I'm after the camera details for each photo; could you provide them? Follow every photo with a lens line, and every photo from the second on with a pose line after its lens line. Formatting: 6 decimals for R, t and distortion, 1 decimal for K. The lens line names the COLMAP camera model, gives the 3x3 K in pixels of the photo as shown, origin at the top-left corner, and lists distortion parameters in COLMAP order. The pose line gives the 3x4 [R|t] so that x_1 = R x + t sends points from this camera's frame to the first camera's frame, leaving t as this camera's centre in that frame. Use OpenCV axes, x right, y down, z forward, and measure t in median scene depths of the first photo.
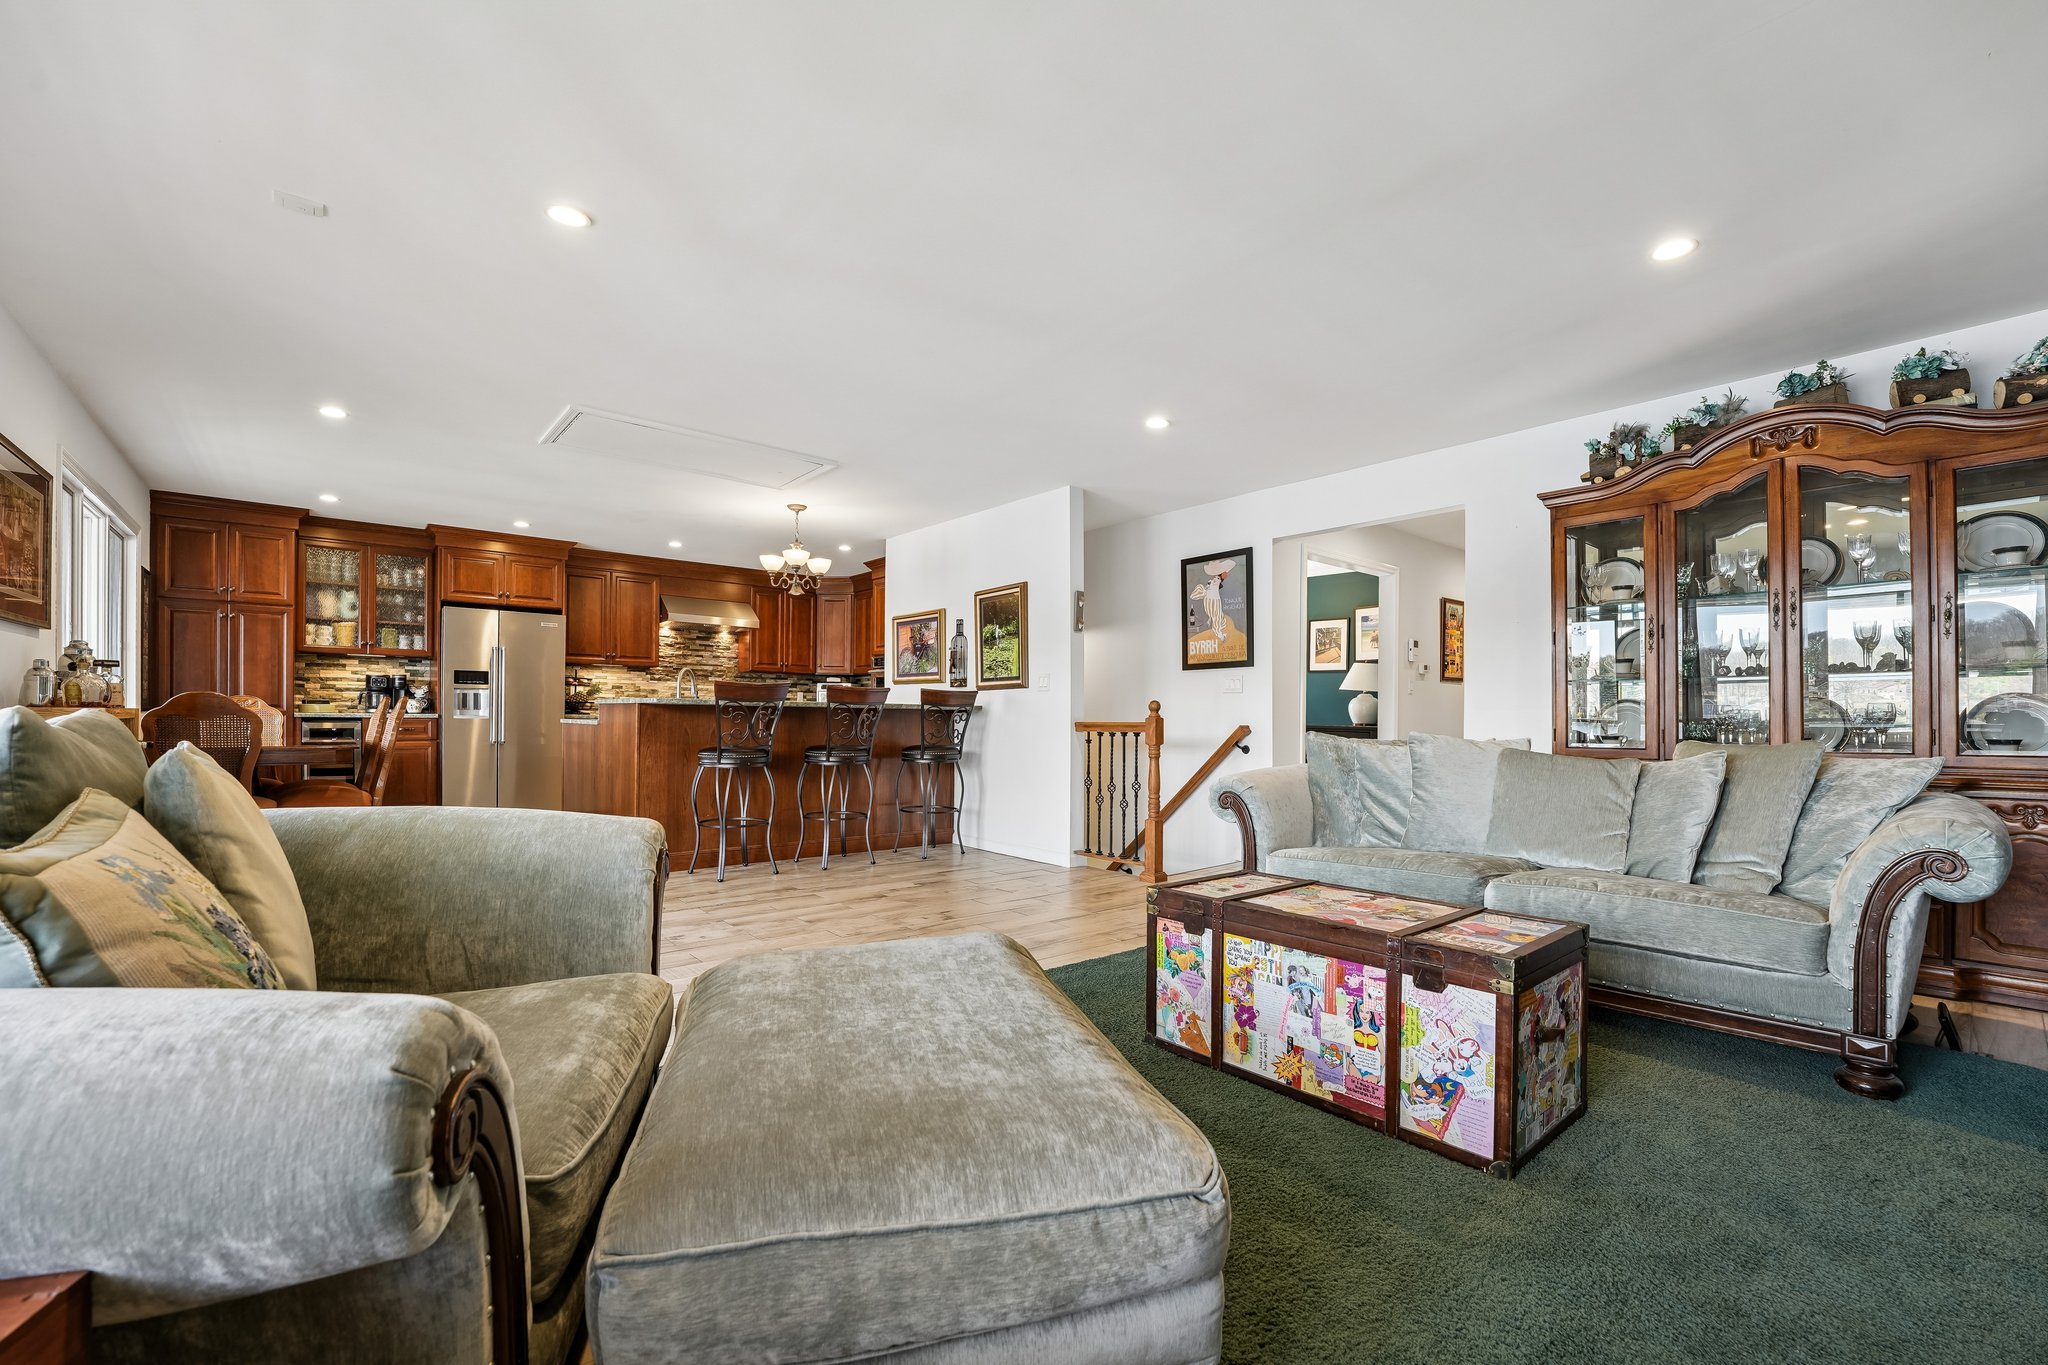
lens RADIAL K [[843.7, 0, 1018.5], [0, 843.7, 725.6], [0, 0, 1]] dist [-0.029244, 0.003058]
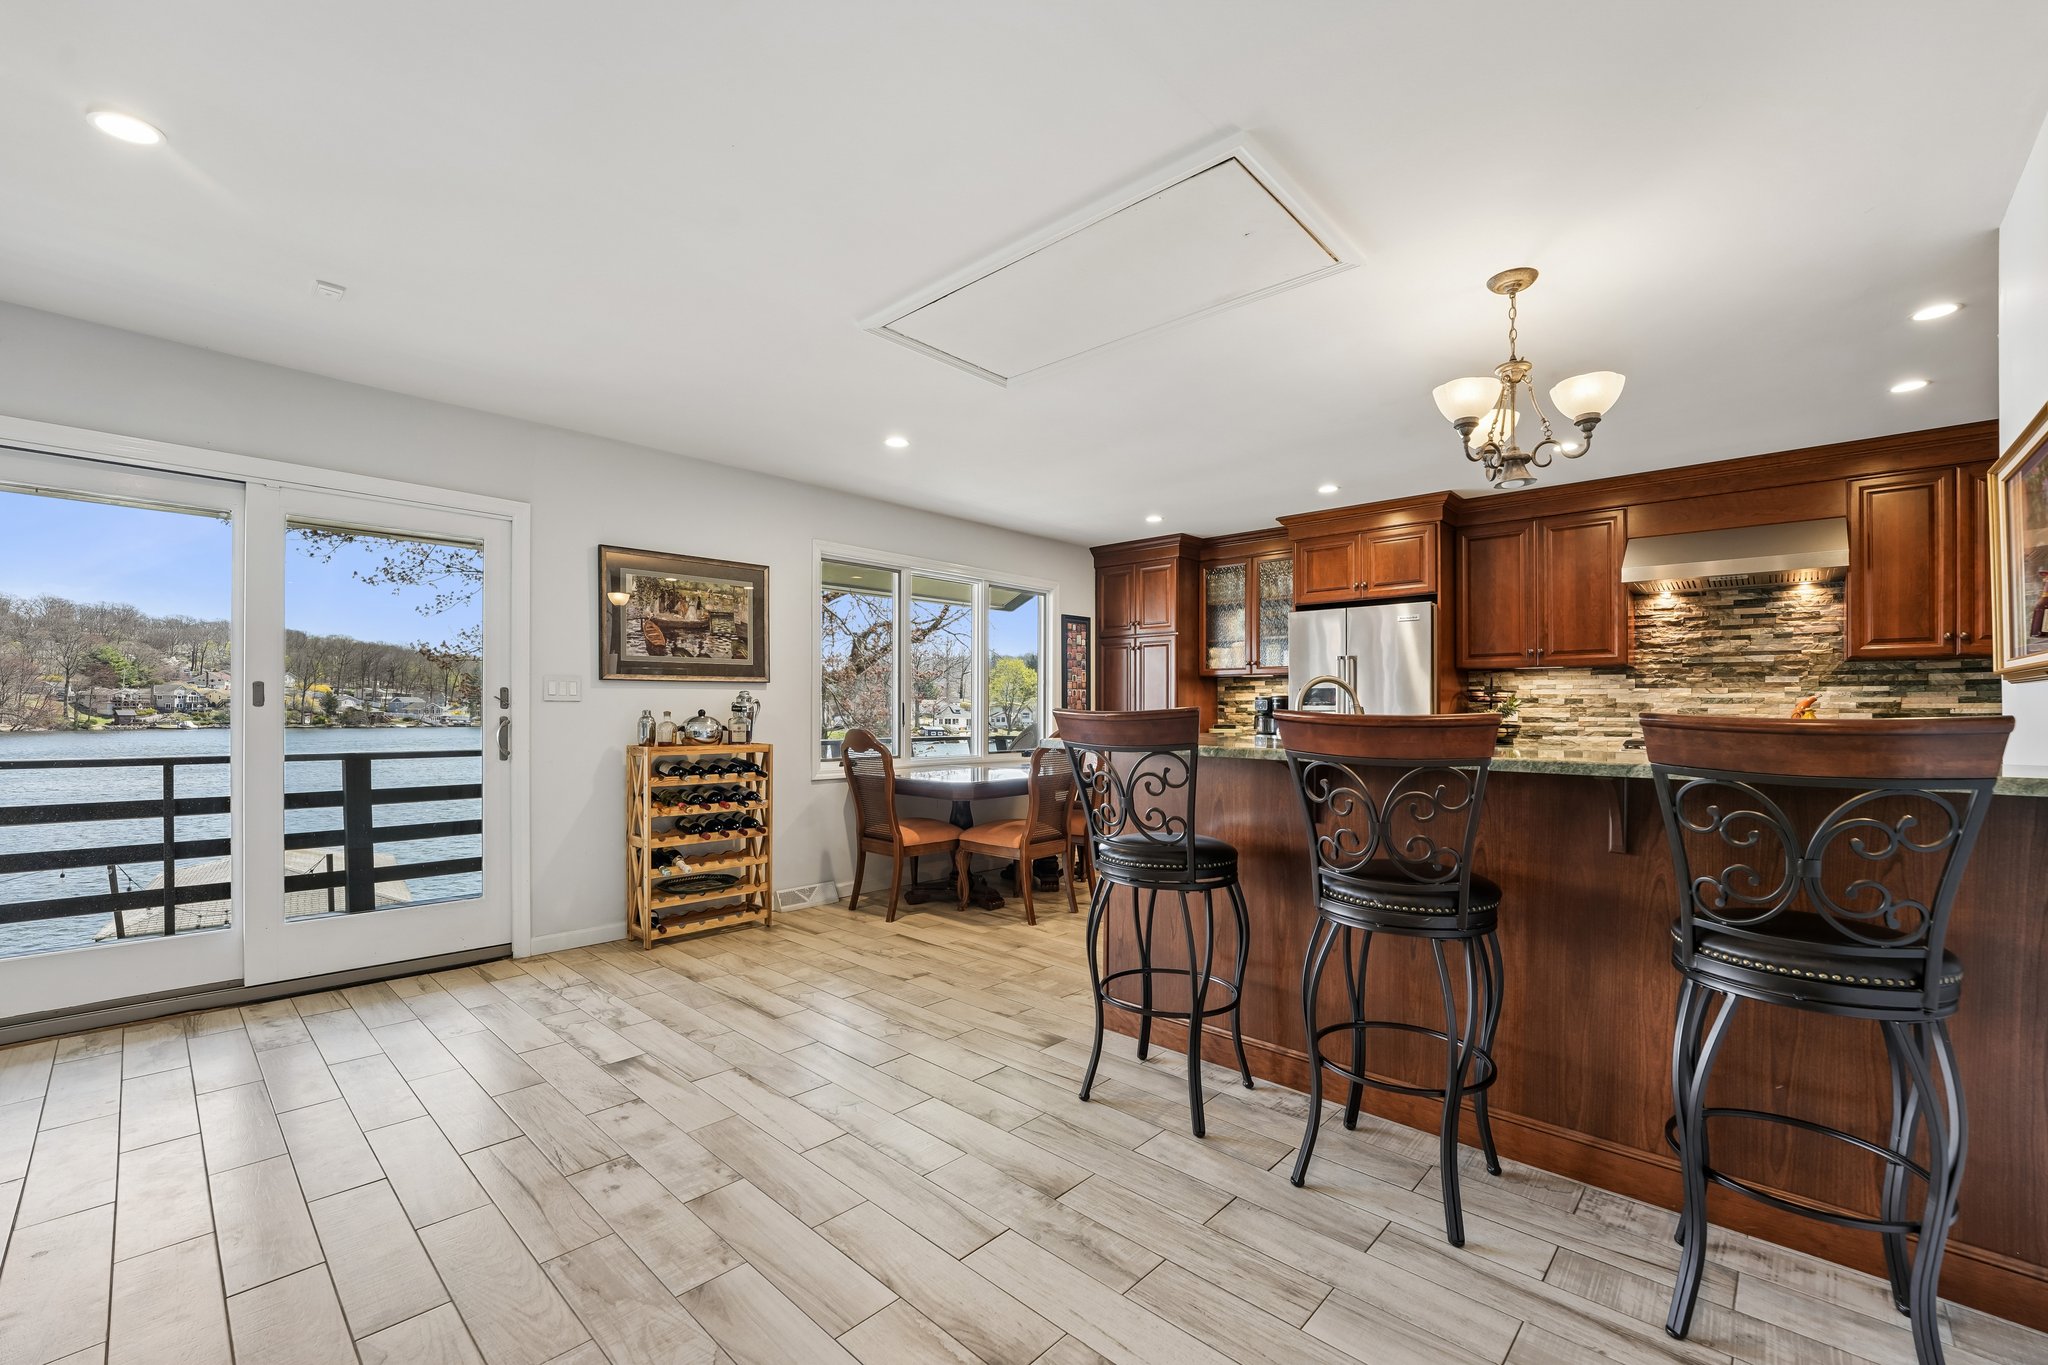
lens RADIAL K [[841.2, 0, 1019.2], [0, 841.2, 709.6], [0, 0, 1]] dist [-0.023602, 0.000174]
pose [[0.115595, -0.011948, -0.993225, 0.108298], [-0.013609, 0.999815, -0.013612, -0.031891], [0.993203, 0.015090, 0.115411, 0.647046]]
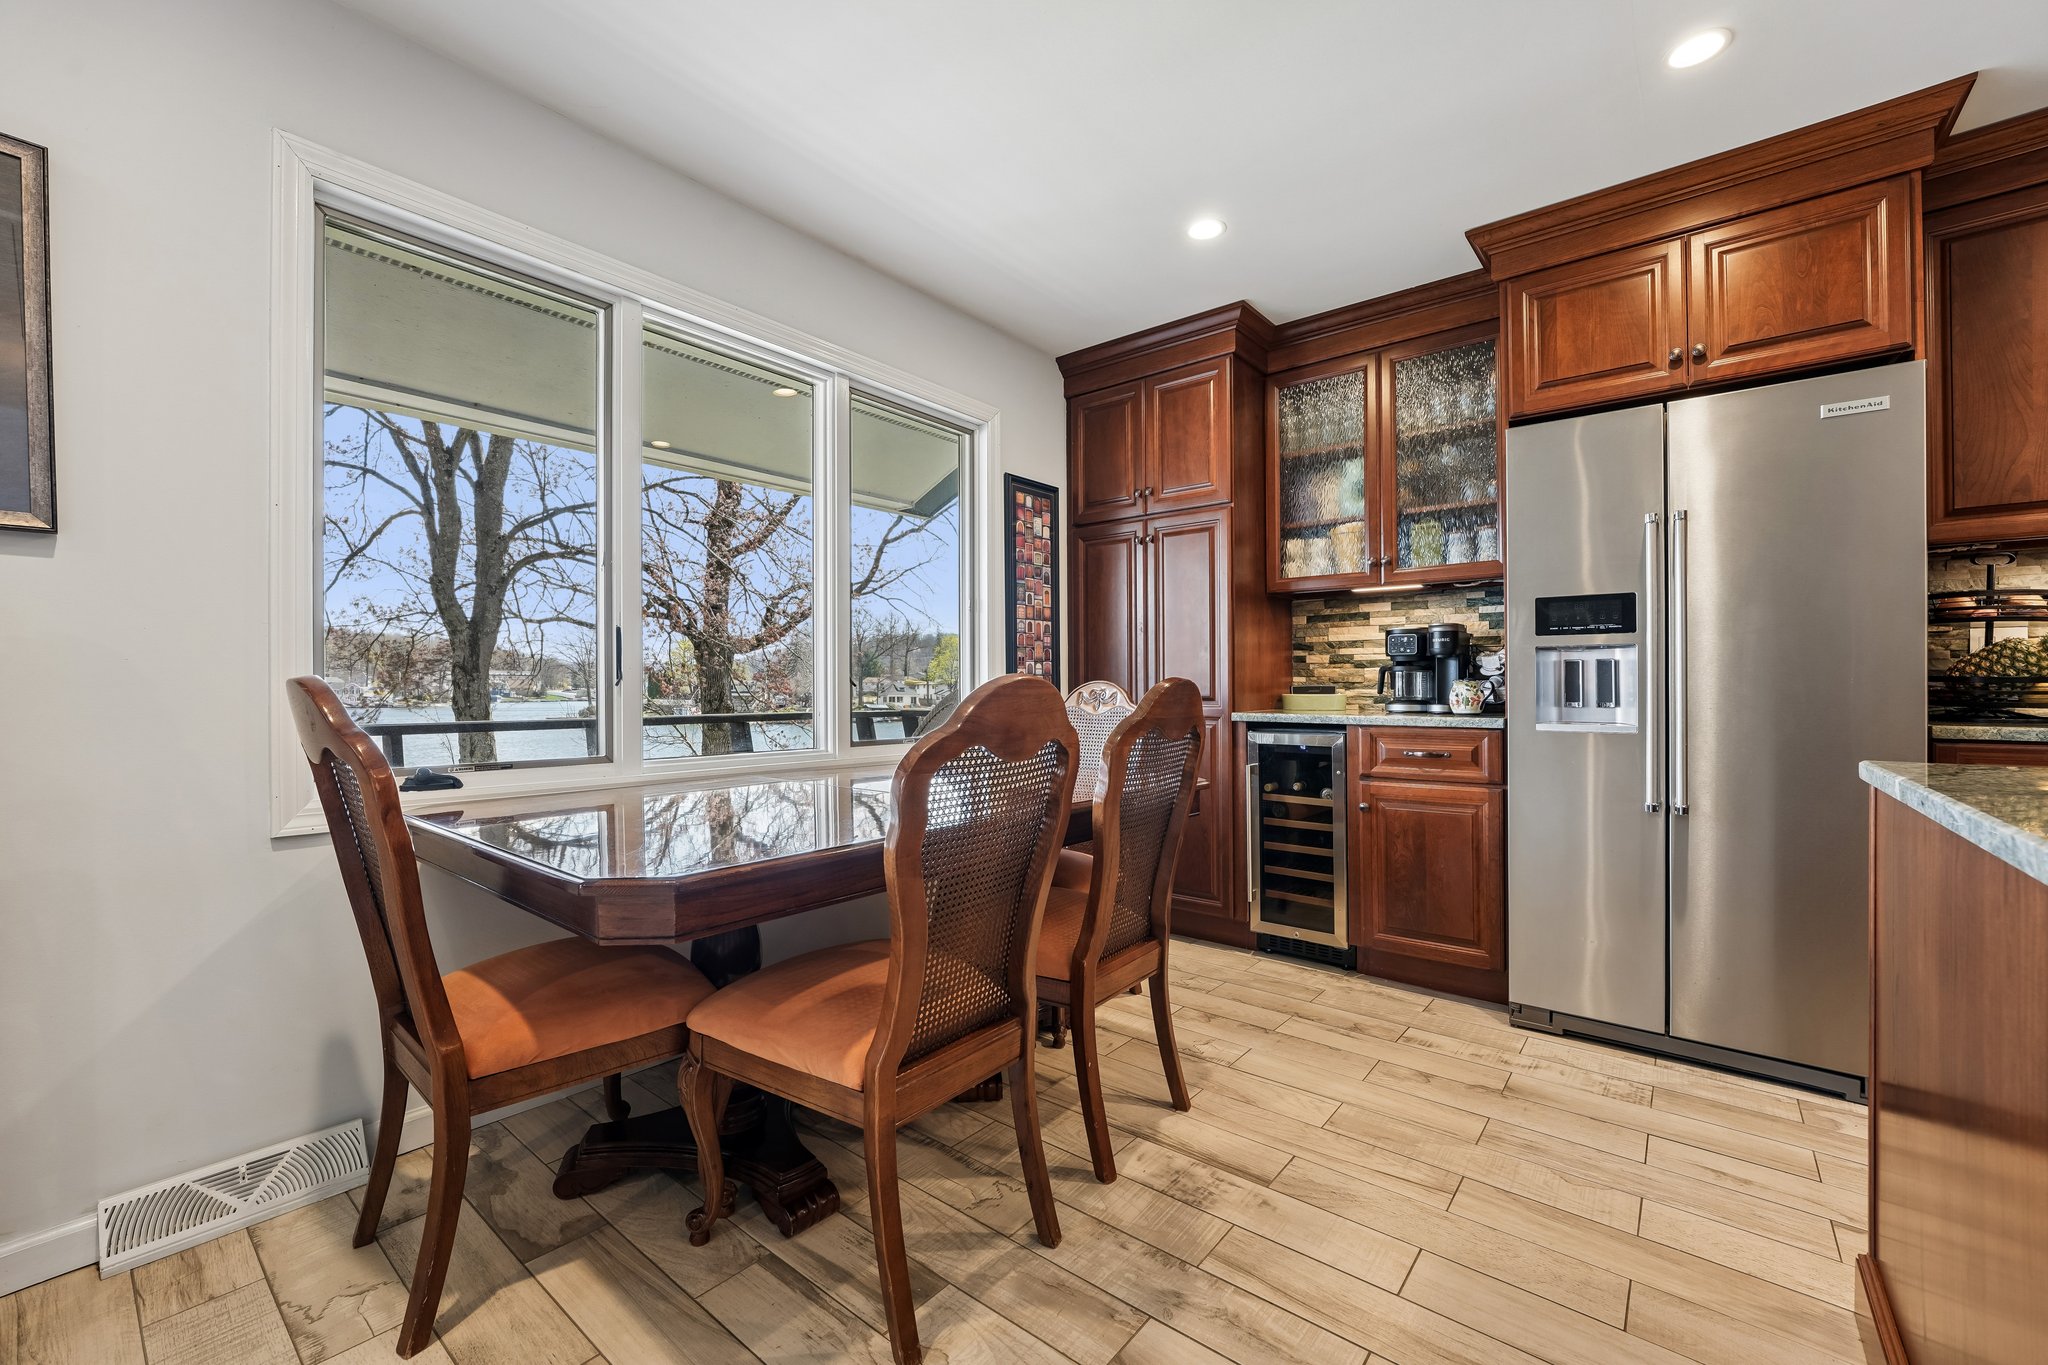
lens RADIAL K [[845.5, 0, 1018.6], [0, 845.5, 683.8], [0, 0, 1]] dist [-0.008301, 0.000225]
pose [[0.180549, -0.015301, -0.983447, -0.363342], [-0.009607, 0.999804, -0.017319, -0.021244], [0.983519, 0.012575, 0.180366, 0.726421]]
